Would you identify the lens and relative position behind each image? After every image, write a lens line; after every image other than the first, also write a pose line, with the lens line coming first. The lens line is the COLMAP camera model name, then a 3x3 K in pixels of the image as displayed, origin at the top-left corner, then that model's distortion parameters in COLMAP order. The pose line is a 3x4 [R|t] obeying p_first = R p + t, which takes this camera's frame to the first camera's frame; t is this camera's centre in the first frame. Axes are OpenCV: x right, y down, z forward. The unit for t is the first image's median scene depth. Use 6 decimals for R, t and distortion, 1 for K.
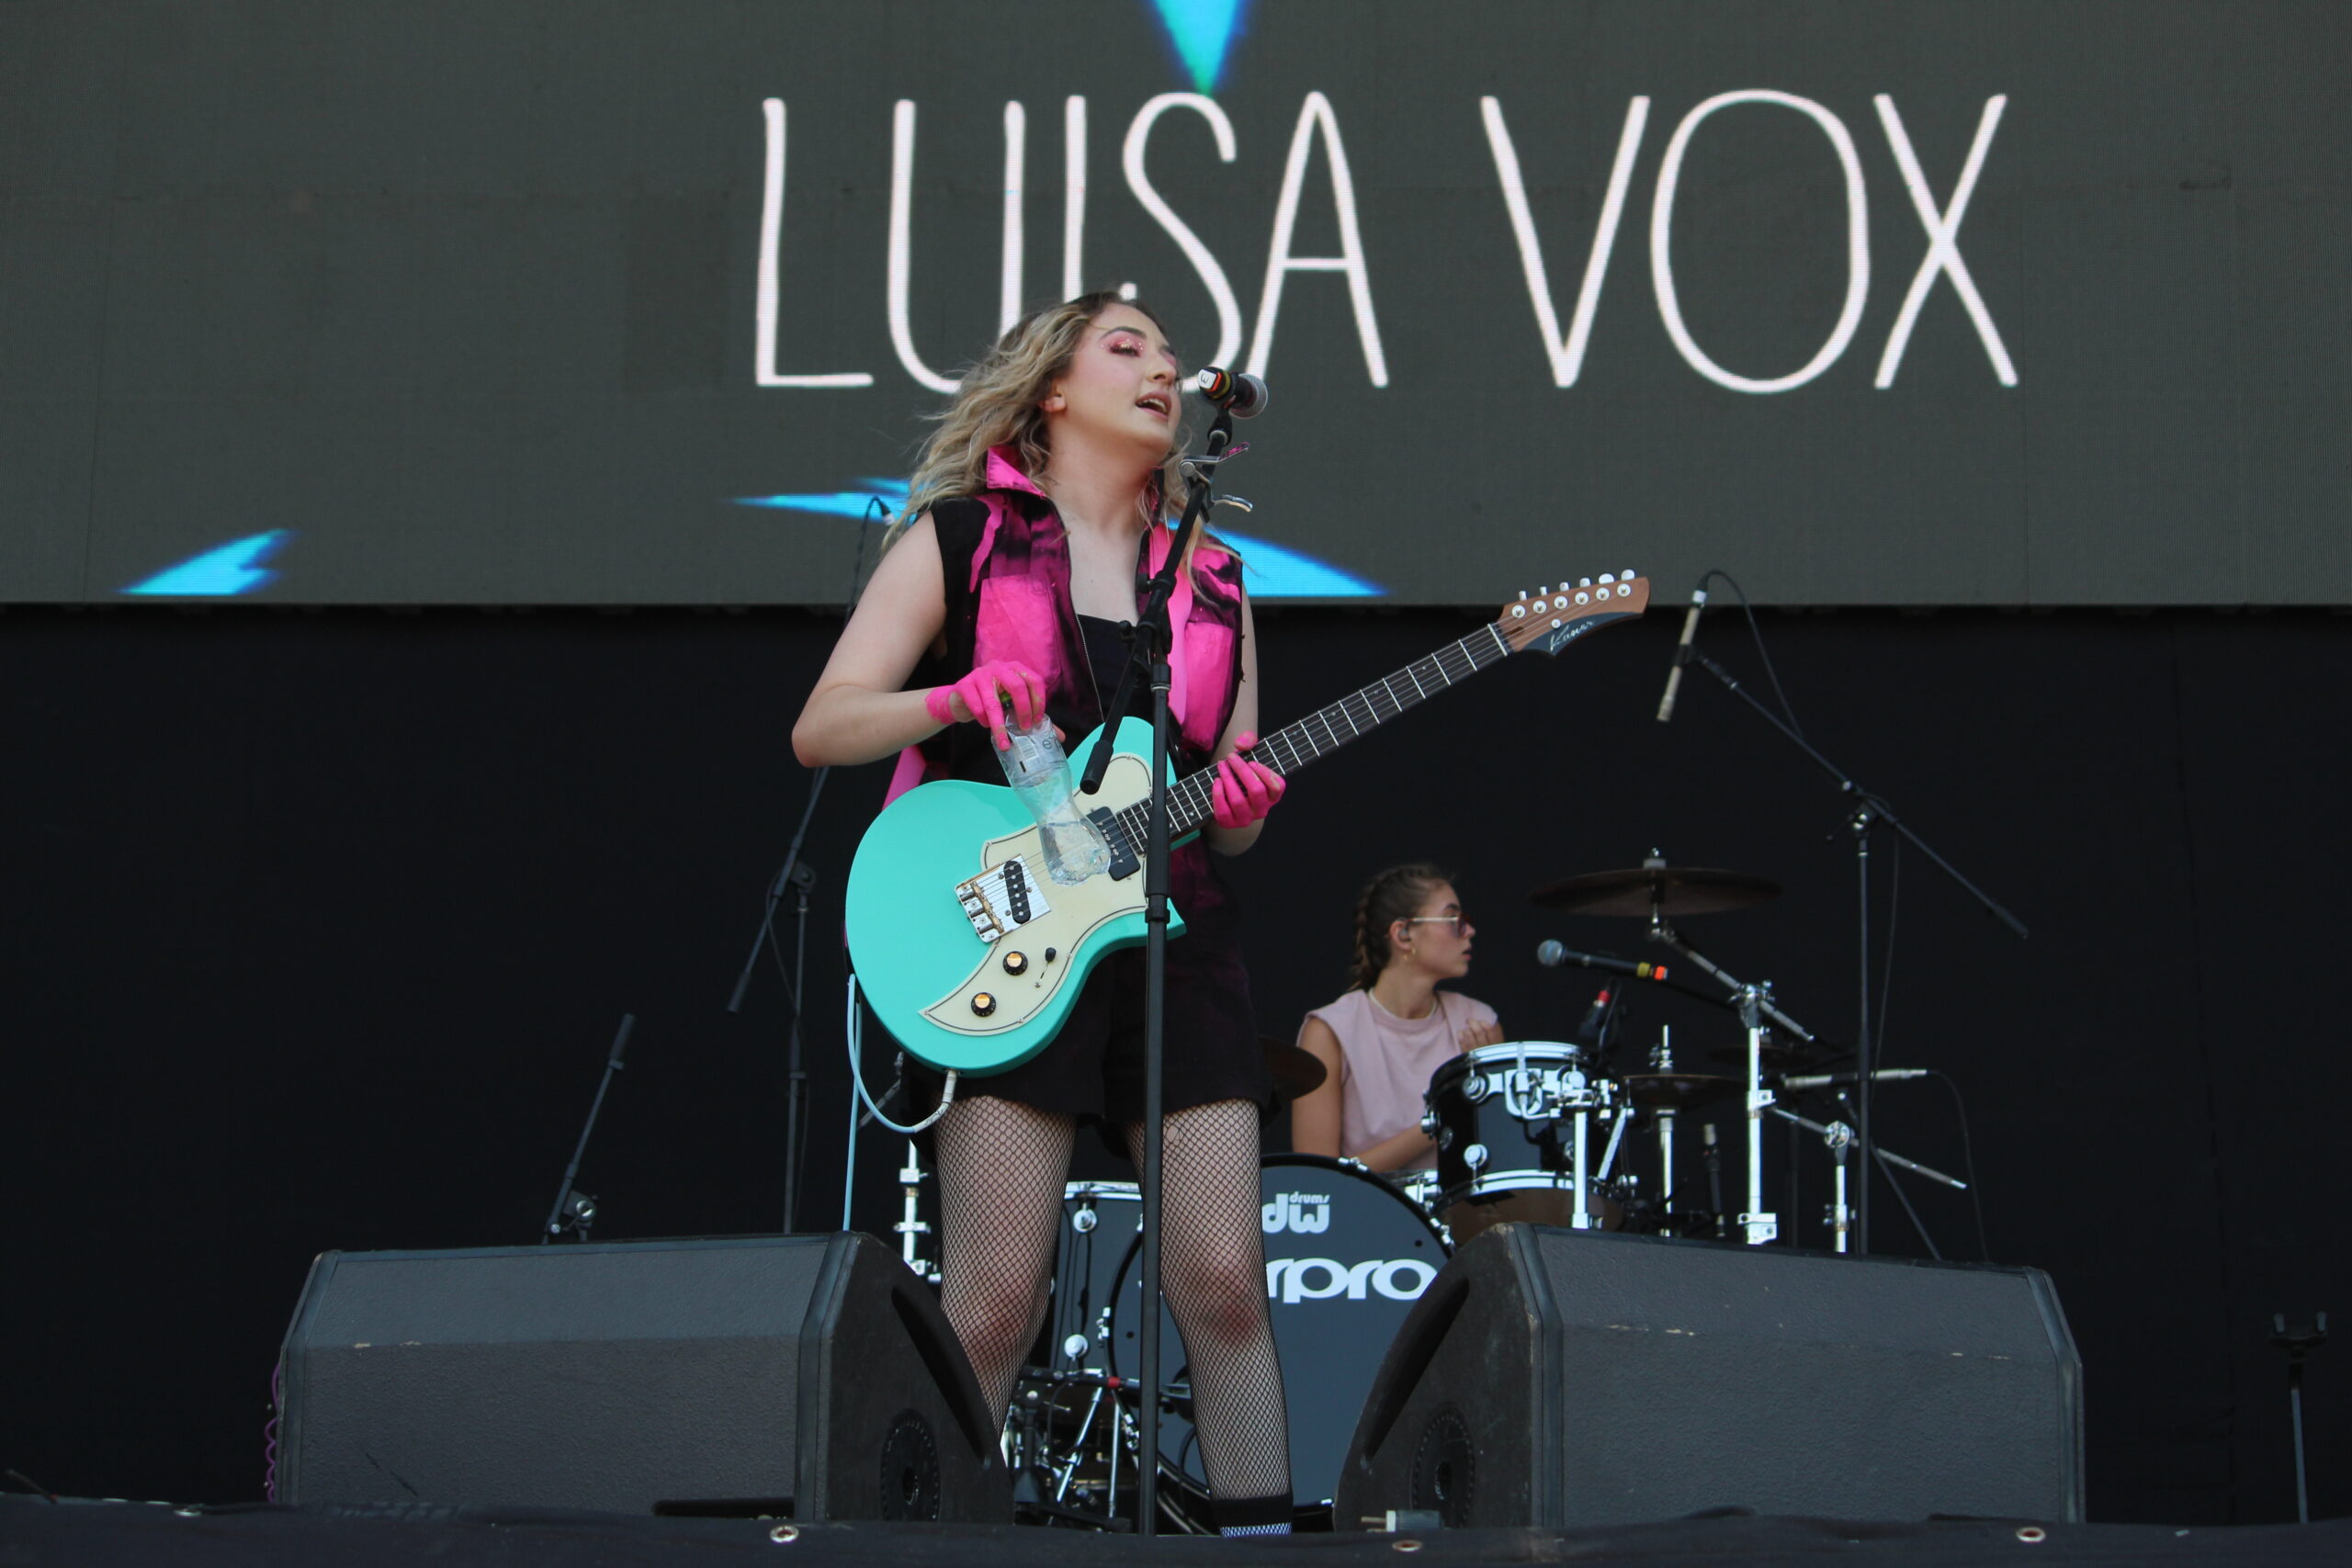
lens RADIAL K [[6381.8, 0, 753.3], [0, 6381.8, 787.2], [0, 0, 1]] dist [-0.360696, 0.030182]
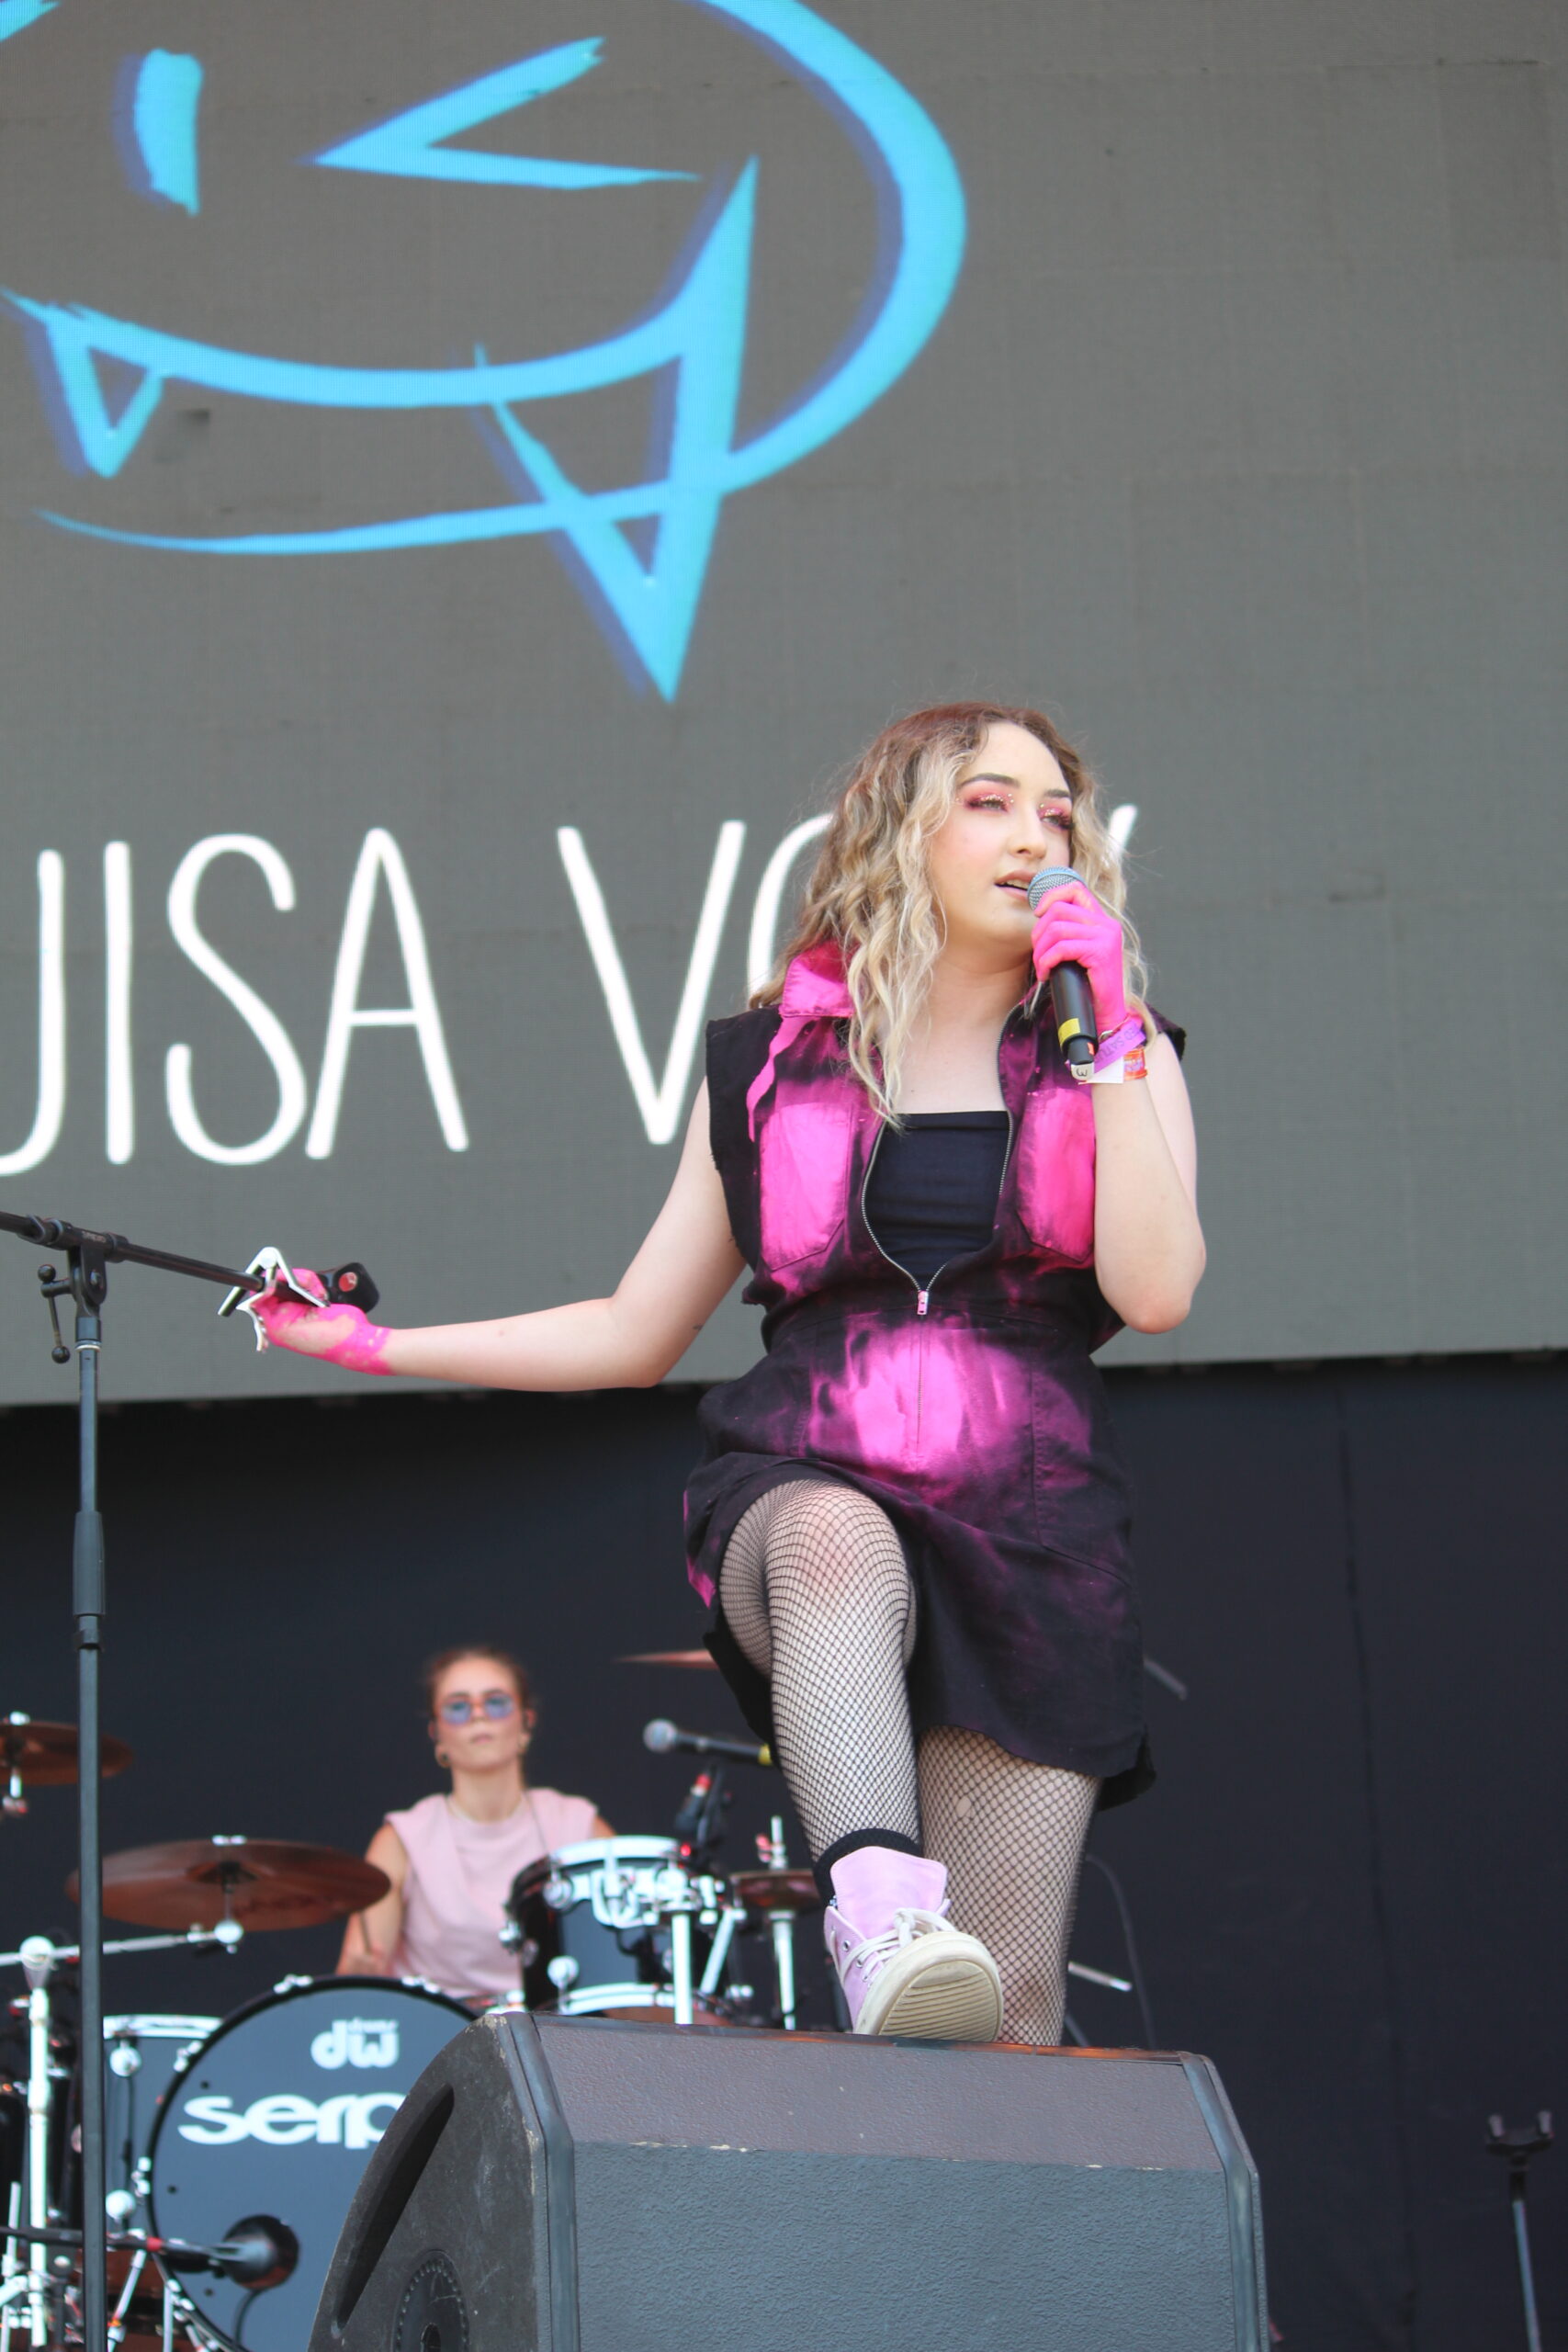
lens RADIAL K [[6111.5, 0, 785.8], [0, 6111.5, 1172.0], [0, 0, 1]] dist [-0.222553, -1.000730]
pose [[0.990442, -0.023665, 0.135888, 0.033117], [0.035236, 0.995894, -0.083385, 0.019525], [-0.133356, 0.087376, 0.987209, 0.159509]]
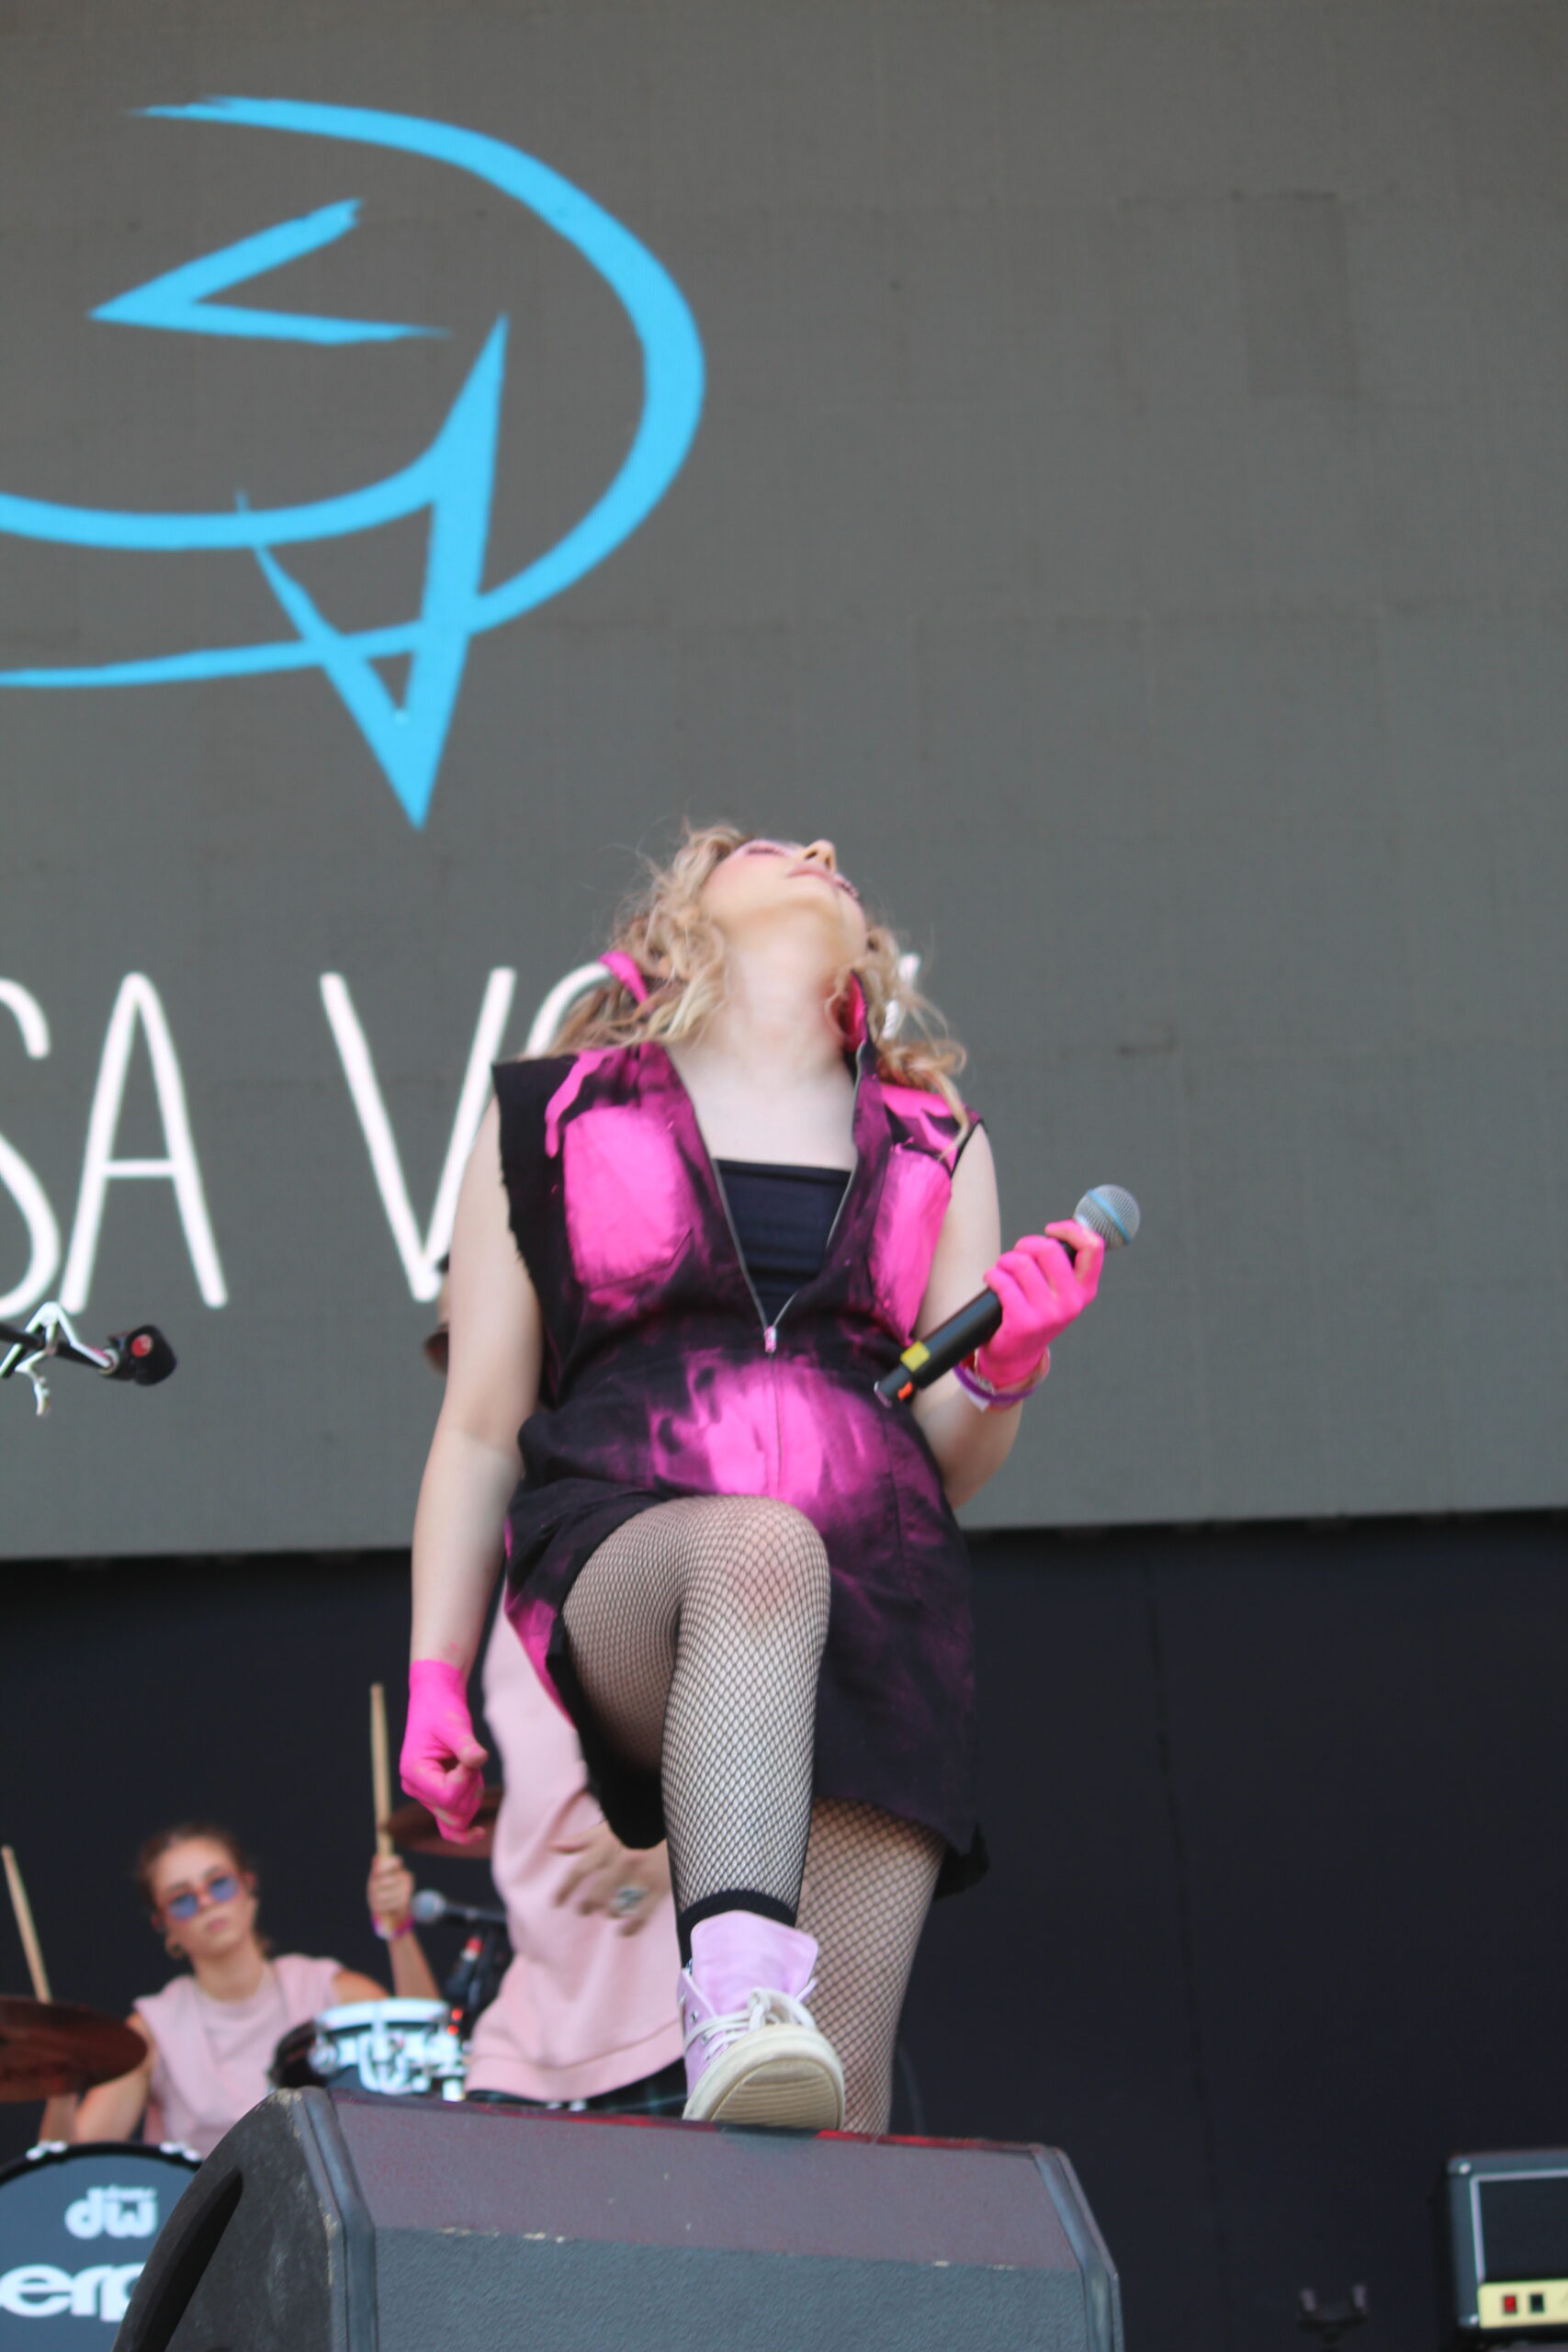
lens RADIAL K [[6164.8, 0, 780.0], [0, 6164.8, 1182.3], [0, 0, 1]] dist [-0.275818, -1.074590]
pose [[0.984210, -0.013061, 0.176521, 0.032359], [0.034415, 0.992363, -0.118455, 0.030536], [-0.173626, 0.122660, 0.977143, 0.190695]]
